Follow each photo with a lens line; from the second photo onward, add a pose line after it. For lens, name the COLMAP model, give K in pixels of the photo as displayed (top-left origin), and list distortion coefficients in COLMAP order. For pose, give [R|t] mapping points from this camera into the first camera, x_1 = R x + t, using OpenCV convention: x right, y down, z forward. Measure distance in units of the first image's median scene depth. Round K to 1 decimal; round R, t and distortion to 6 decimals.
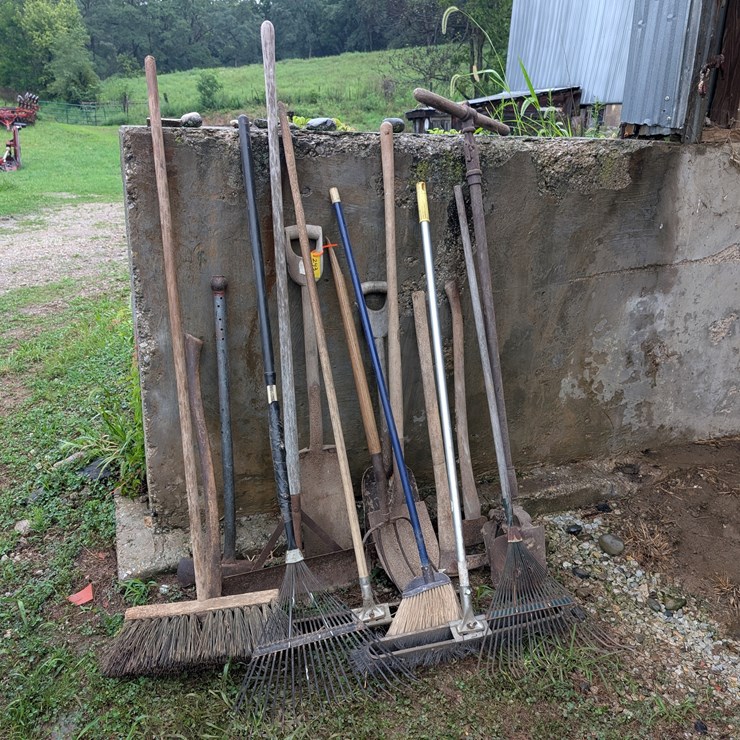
lens RADIAL K [[705.2, 0, 372.3], [0, 705.2, 379.1], [0, 0, 1]] dist [0.004949, 0.000000]
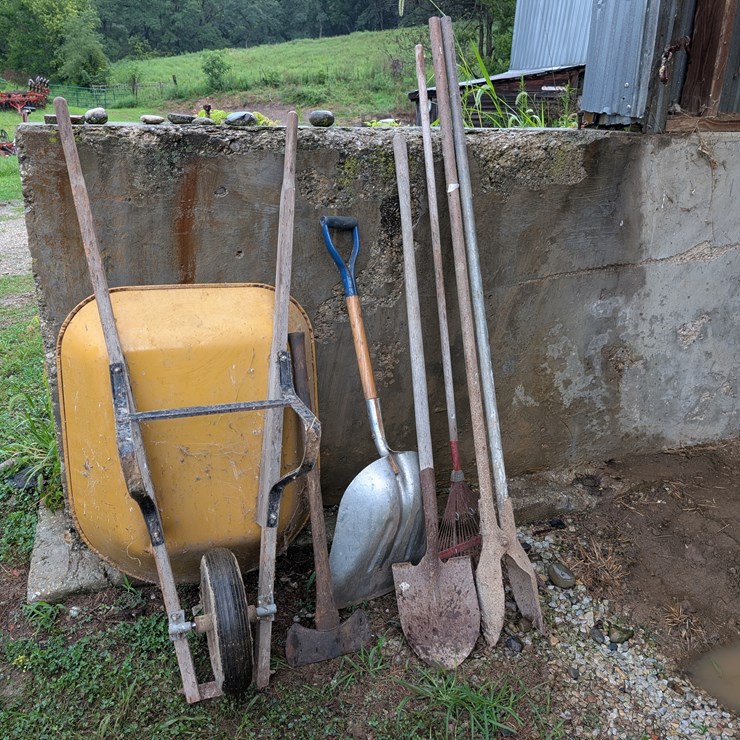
lens RADIAL K [[705.2, 0, 355.0], [0, 705.2, 372.8], [0, 0, 1]] dist [0.004949, 0.000000]
pose [[0.999214, 0.005404, -0.039271, 0.099786], [-0.004728, 0.999839, 0.017295, -0.035609], [0.039358, -0.017096, 0.999079, 0.057969]]
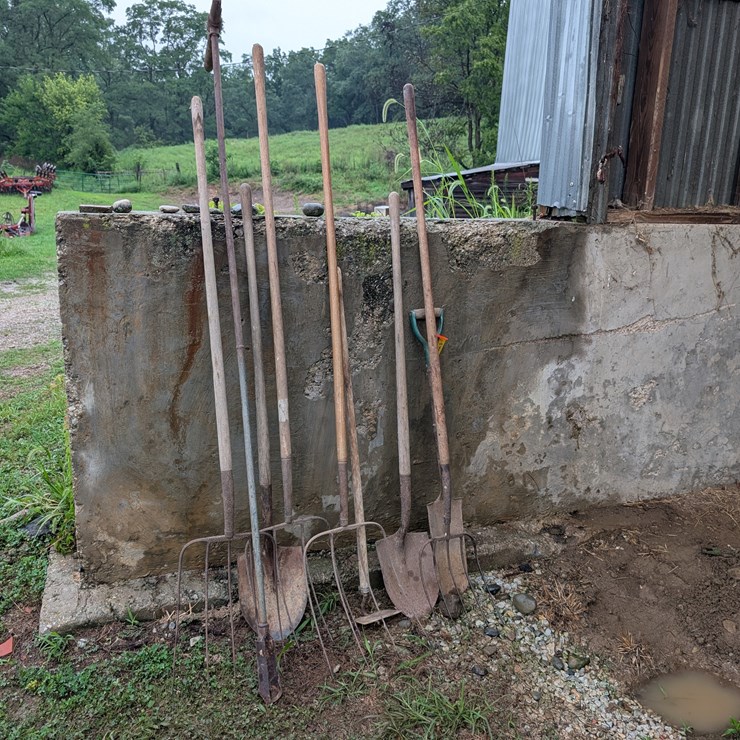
lens RADIAL K [[705.2, 0, 369.7], [0, 705.2, 370.6], [0, 0, 1]] dist [0.004949, 0.000000]
pose [[0.999904, 0.004285, -0.013171, 0.119042], [-0.005548, 0.995225, -0.097451, -0.002863], [0.012690, 0.097515, 0.995153, -0.060528]]
